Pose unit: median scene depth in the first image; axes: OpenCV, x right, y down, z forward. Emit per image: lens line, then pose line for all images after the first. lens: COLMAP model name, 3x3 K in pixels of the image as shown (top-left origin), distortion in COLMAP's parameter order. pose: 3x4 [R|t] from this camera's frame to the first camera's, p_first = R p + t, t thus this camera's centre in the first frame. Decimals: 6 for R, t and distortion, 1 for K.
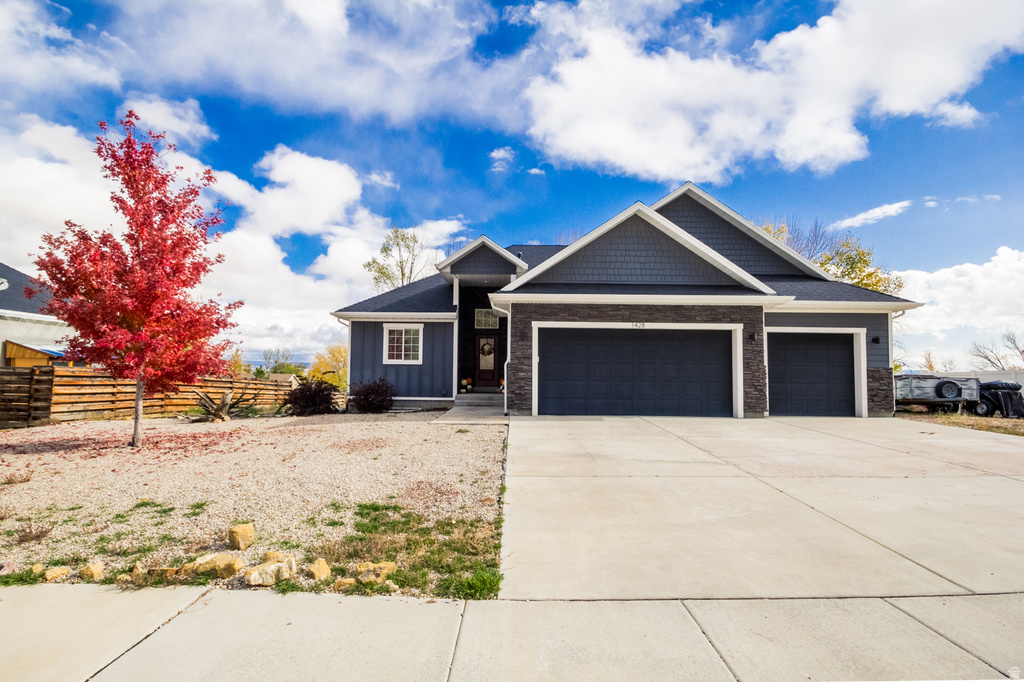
lens RADIAL K [[479.5, 0, 514.8], [0, 479.5, 350.1], [0, 0, 1]] dist [0.005095, -0.009490]
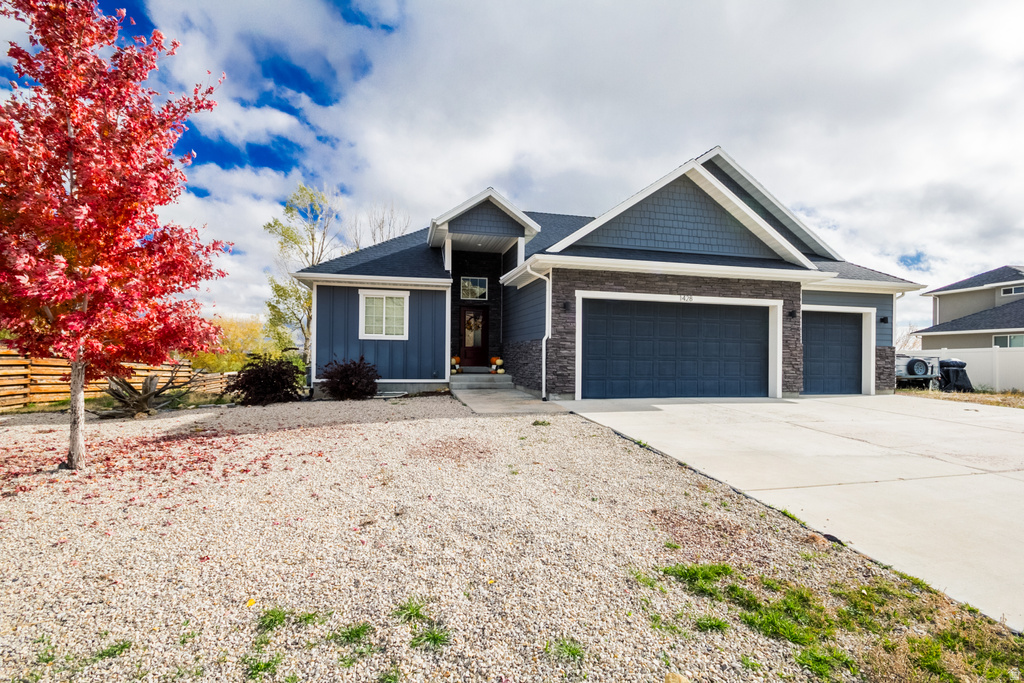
lens RADIAL K [[475.4, 0, 517.7], [0, 475.4, 347.8], [0, 0, 1]] dist [0.000692, -0.001092]
pose [[0.973004, 0.004711, 0.230739, -0.254784], [-0.014099, 0.999138, 0.039057, 0.010863], [-0.230356, -0.041255, 0.972231, 0.193134]]
